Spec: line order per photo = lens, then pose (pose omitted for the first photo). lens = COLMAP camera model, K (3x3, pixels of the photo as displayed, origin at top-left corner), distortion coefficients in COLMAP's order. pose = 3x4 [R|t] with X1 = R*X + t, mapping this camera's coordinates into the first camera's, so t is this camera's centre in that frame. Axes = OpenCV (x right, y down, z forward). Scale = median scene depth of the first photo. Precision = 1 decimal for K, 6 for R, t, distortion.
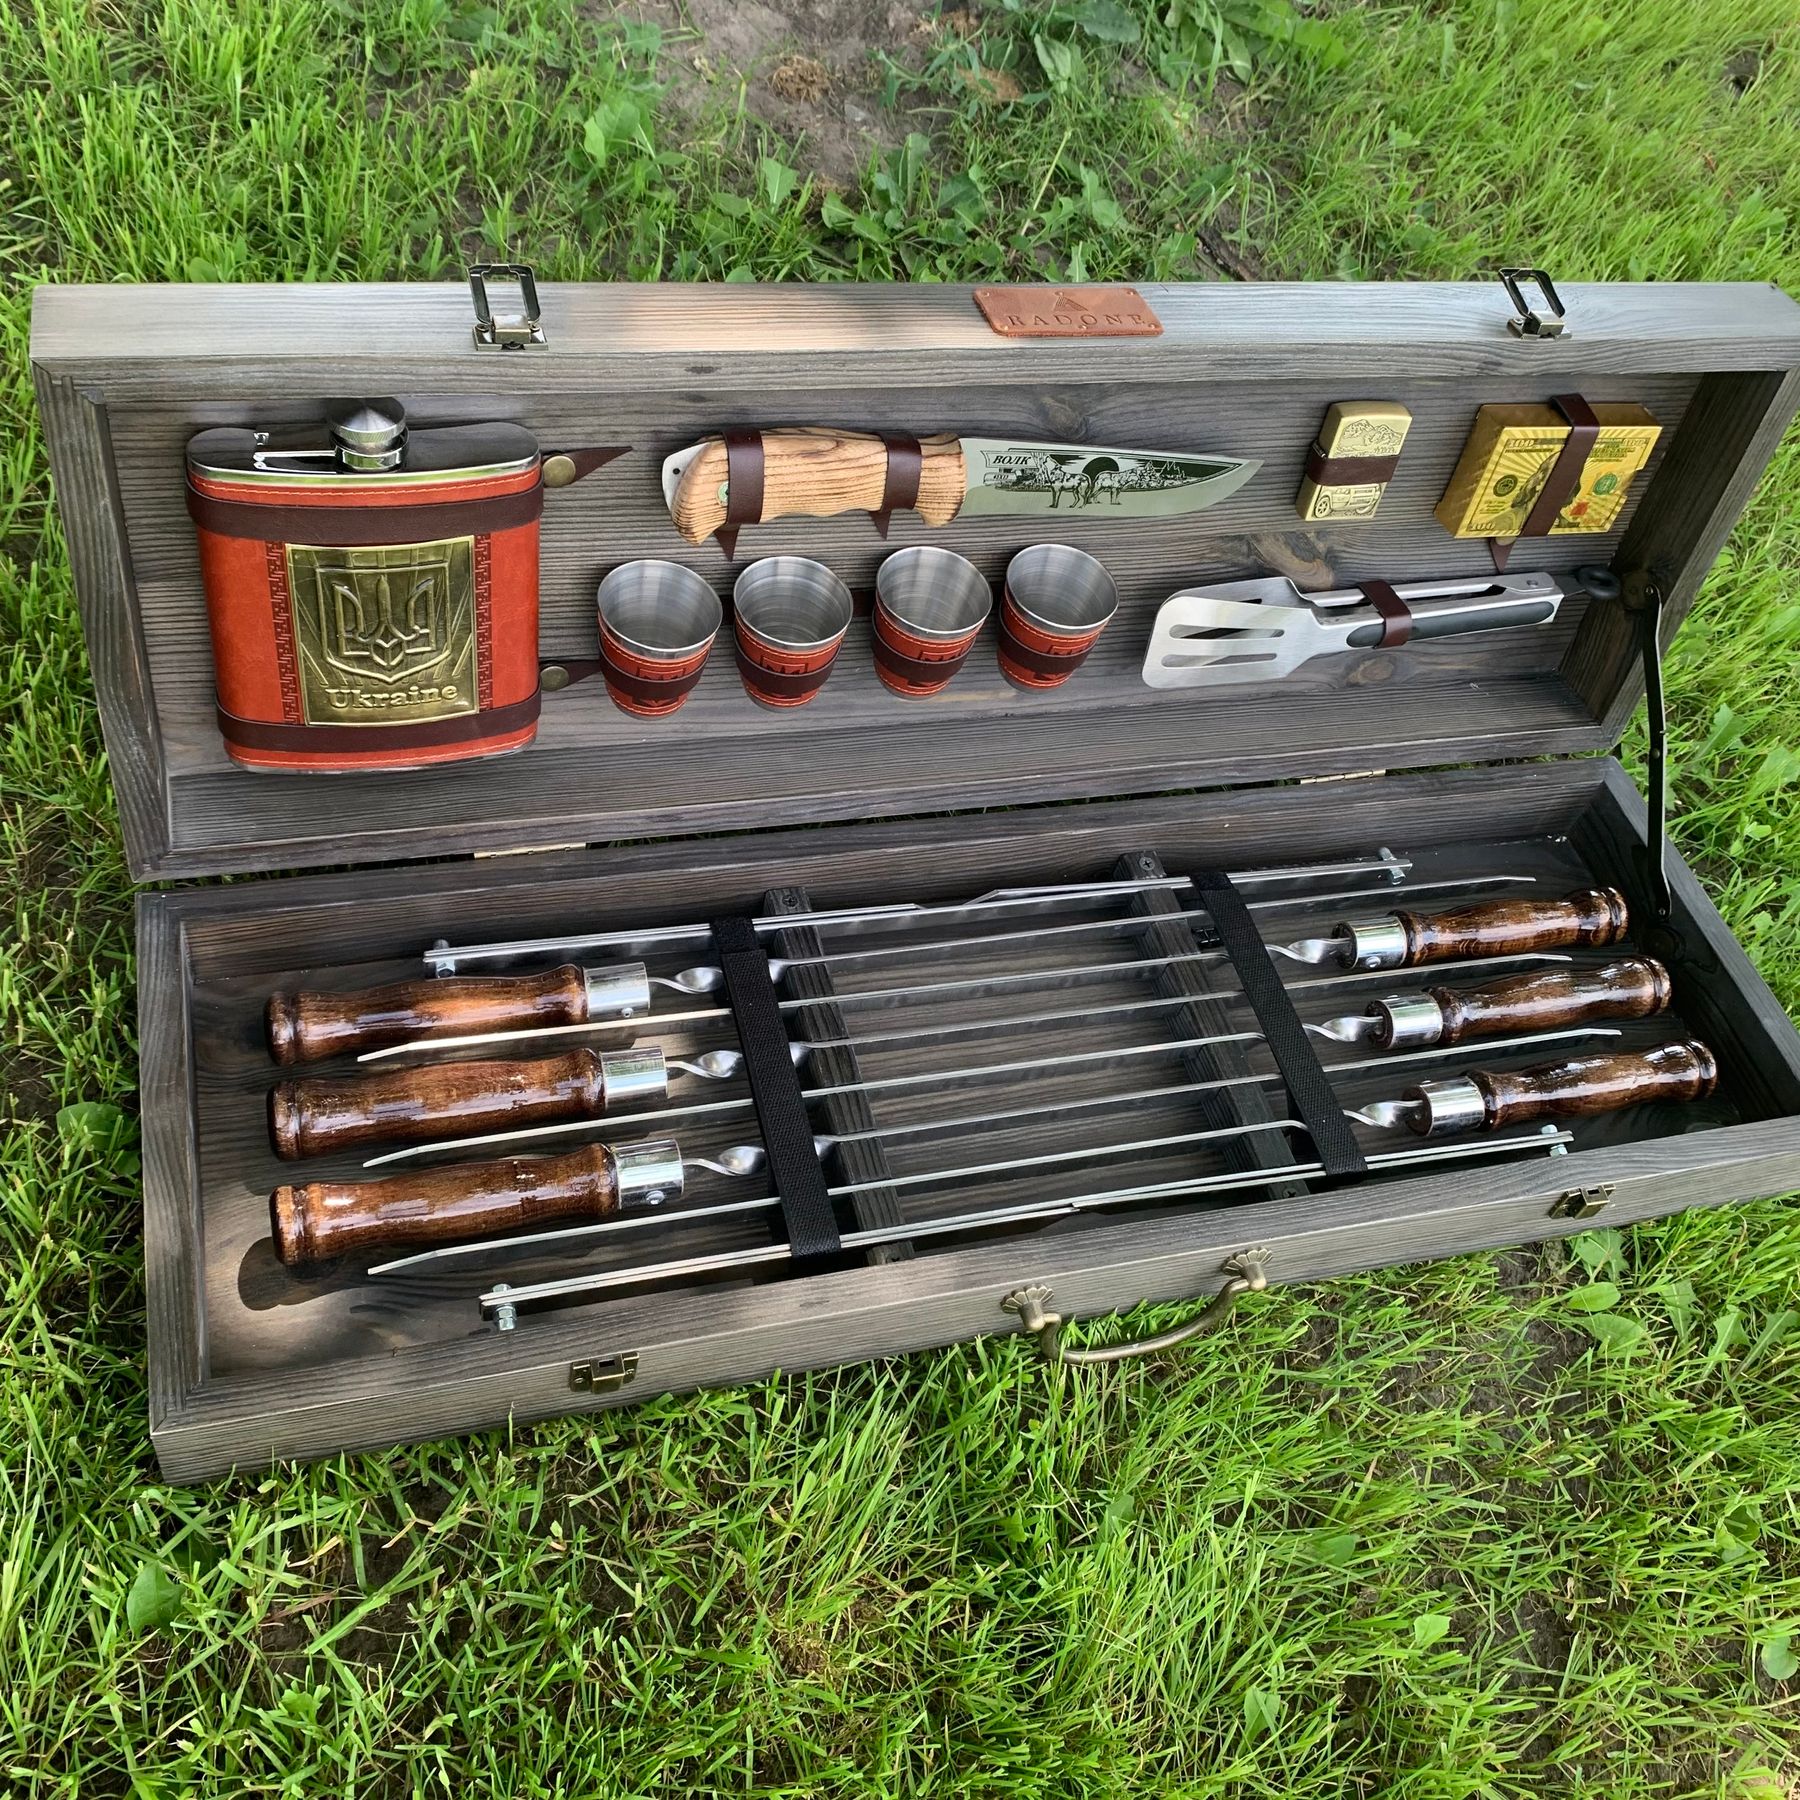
lens RADIAL K [[1847.9, 0, 900.0], [0, 1847.9, 900.0], [0, 0, 1]] dist [0.162529, -0.426897]
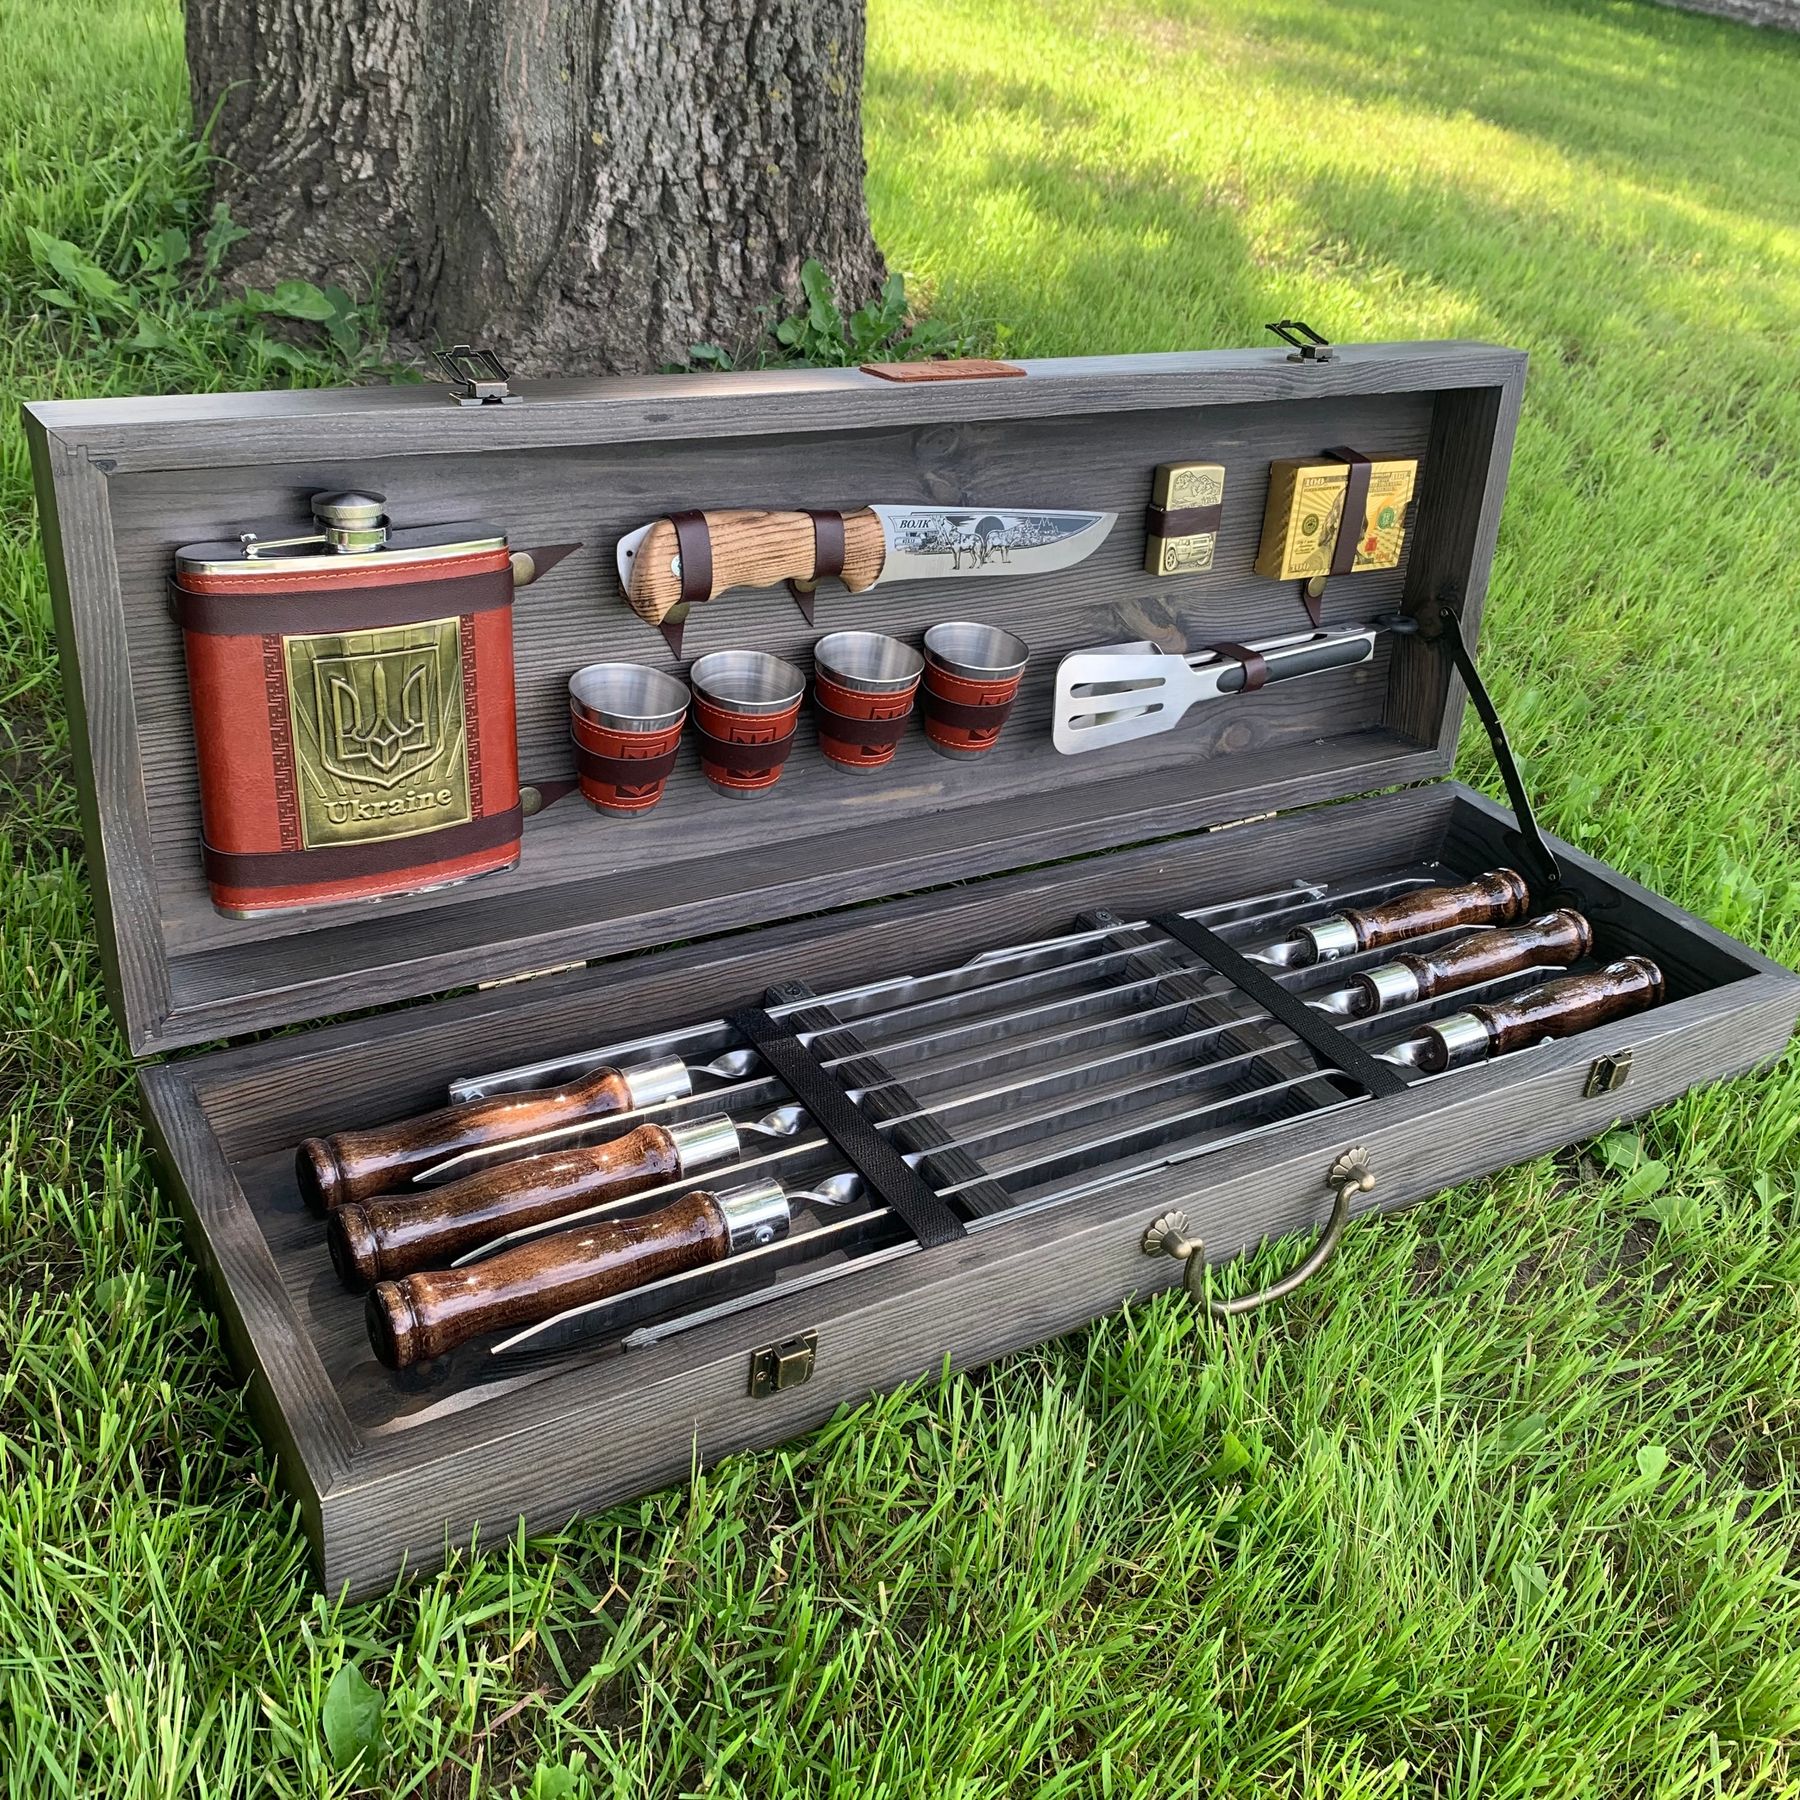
lens RADIAL K [[1852.5, 0, 921.1], [0, 1852.5, 901.5], [0, 0, 1]] dist [0.135598, -0.286077]
pose [[0.955831, -0.201018, 0.214427, -0.210275], [0.258976, 0.921005, -0.291002, 0.281058], [-0.138992, 0.333680, 0.932384, 0.046160]]
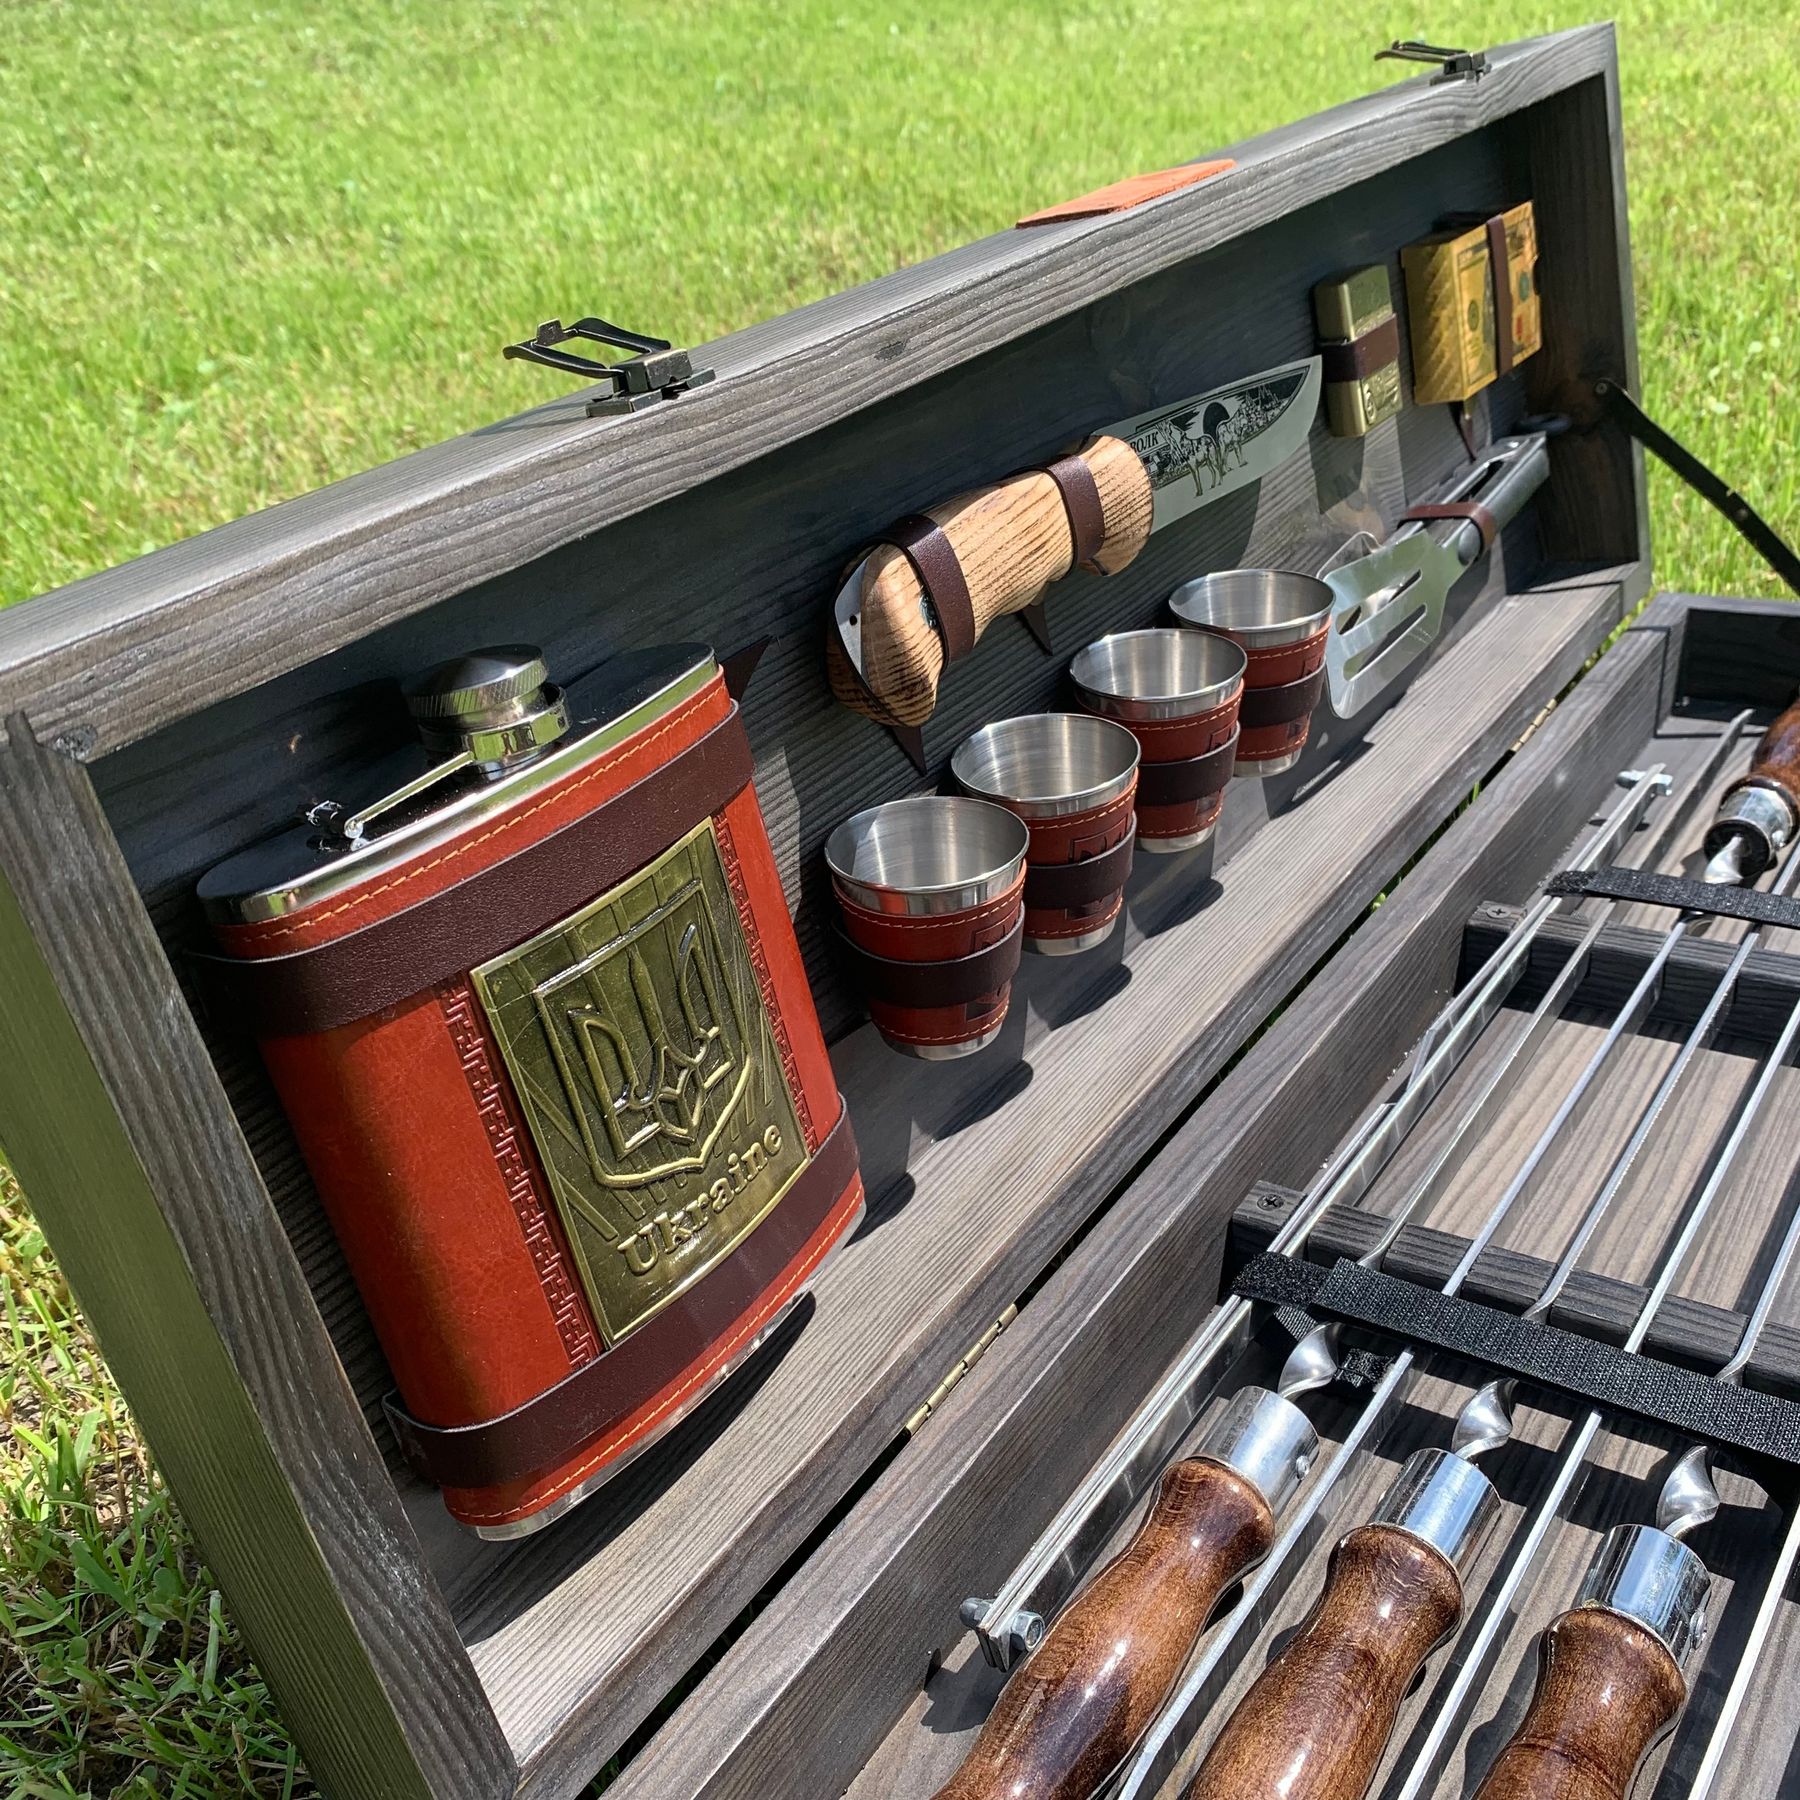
lens RADIAL K [[1852.5, 0, 921.1], [0, 1852.5, 901.5], [0, 0, 1]] dist [0.135598, -0.286077]
pose [[0.726958, -0.534267, 0.431381, -0.382046], [0.657035, 0.723780, -0.210823, -0.018425], [-0.199589, 0.436692, 0.877191, 0.461116]]
